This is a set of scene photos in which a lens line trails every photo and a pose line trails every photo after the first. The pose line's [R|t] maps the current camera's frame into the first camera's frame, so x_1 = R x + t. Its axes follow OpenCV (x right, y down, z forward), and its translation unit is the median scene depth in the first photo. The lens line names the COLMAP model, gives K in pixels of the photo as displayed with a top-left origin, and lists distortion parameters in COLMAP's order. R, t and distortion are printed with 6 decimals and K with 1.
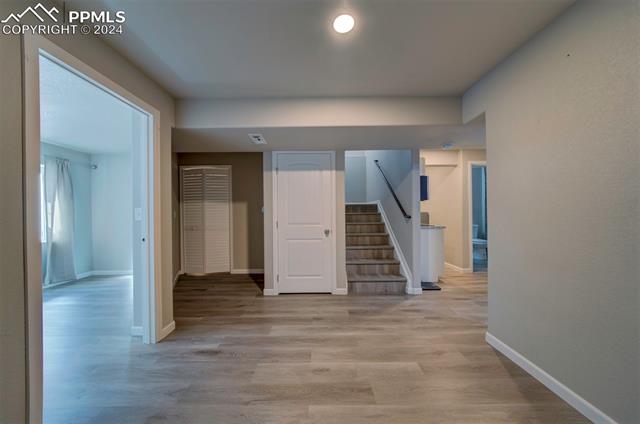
lens RADIAL K [[213.2, 0, 320.0], [0, 213.2, 212.0], [0, 0, 1]] dist [-0.000712, -0.000021]
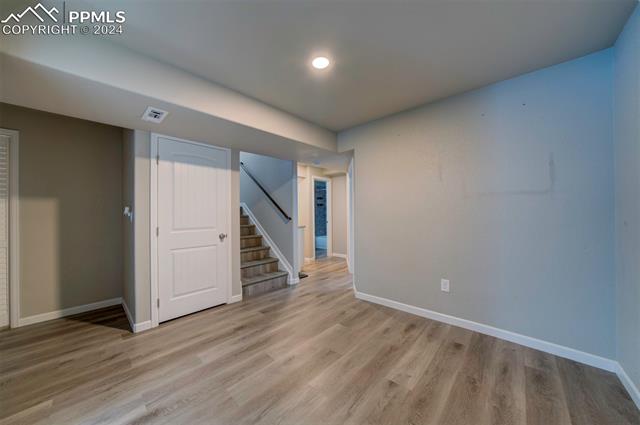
lens RADIAL K [[224.8, 0, 312.9], [0, 224.8, 211.7], [0, 0, 1]] dist [-0.008676, -0.000064]
pose [[0.688969, 0.006815, 0.724759, -0.408798], [0.004190, 0.999902, -0.013386, 0.002688], [-0.724779, 0.012259, 0.688873, 0.065661]]
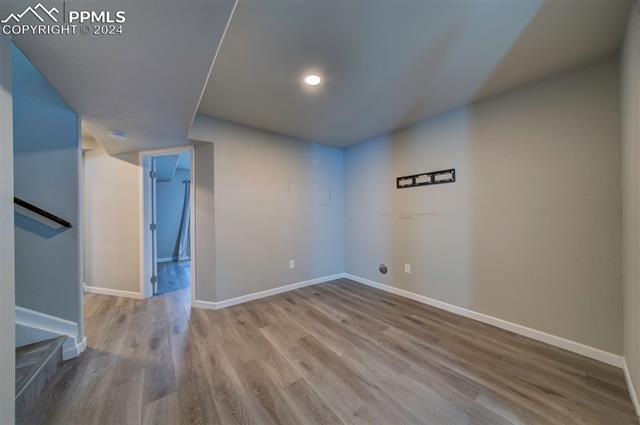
lens RADIAL K [[213.2, 0, 320.0], [0, 213.2, 212.5], [0, 0, 1]] dist [-0.000712, -0.000021]
pose [[-0.614181, 0.023480, 0.788816, -0.477490], [0.012737, 0.999722, -0.019841, 0.011808], [-0.789063, -0.002139, -0.614309, 0.869020]]
